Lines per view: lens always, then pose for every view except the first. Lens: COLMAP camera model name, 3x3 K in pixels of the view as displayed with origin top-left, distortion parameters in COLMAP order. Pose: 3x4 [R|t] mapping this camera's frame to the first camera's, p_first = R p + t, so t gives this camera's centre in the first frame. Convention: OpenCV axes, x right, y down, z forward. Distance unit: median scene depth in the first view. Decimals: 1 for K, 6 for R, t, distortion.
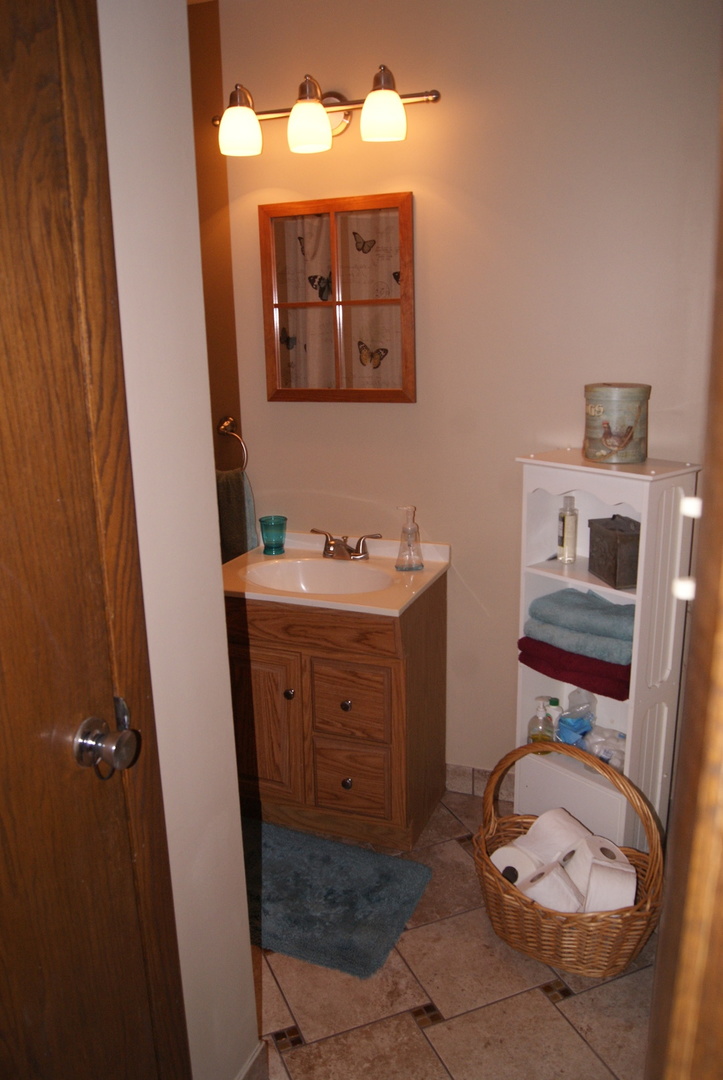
lens RADIAL K [[856.7, 0, 361.9], [0, 856.7, 538.7], [0, 0, 1]] dist [-0.081667, 0.014630]
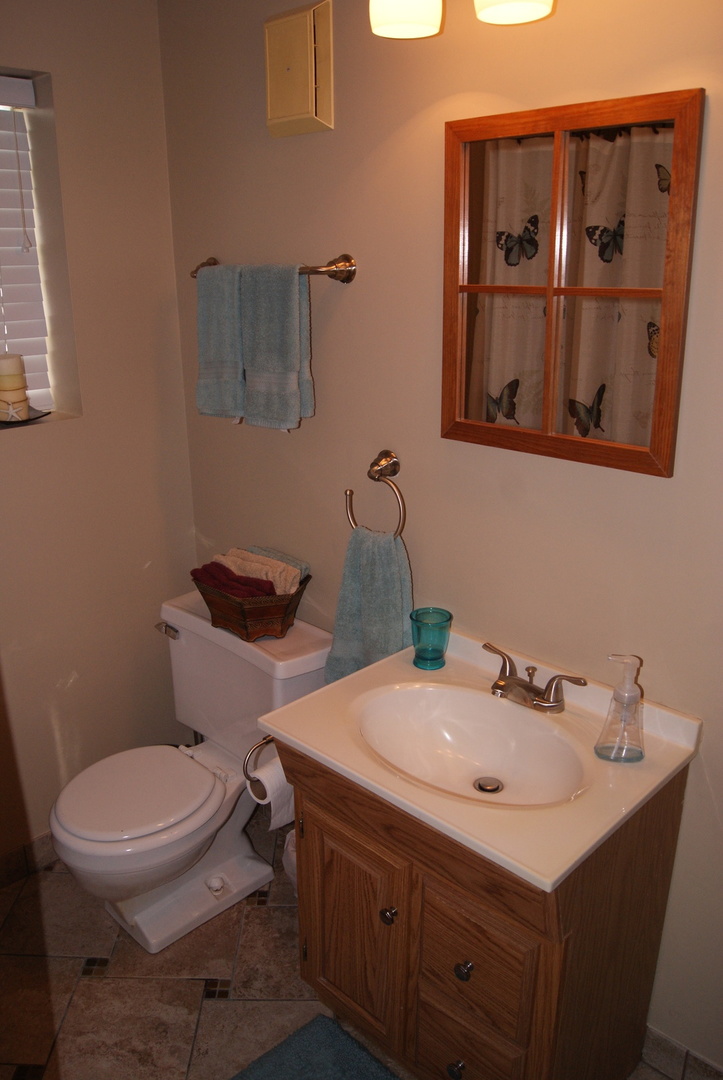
lens RADIAL K [[856.7, 0, 361.5], [0, 856.7, 542.2], [0, 0, 1]] dist [-0.081667, 0.014630]
pose [[0.923240, 0.139851, -0.357869, 0.076394], [-0.110961, 0.988767, 0.100139, -0.142040], [0.367854, -0.052743, 0.928387, 0.382333]]
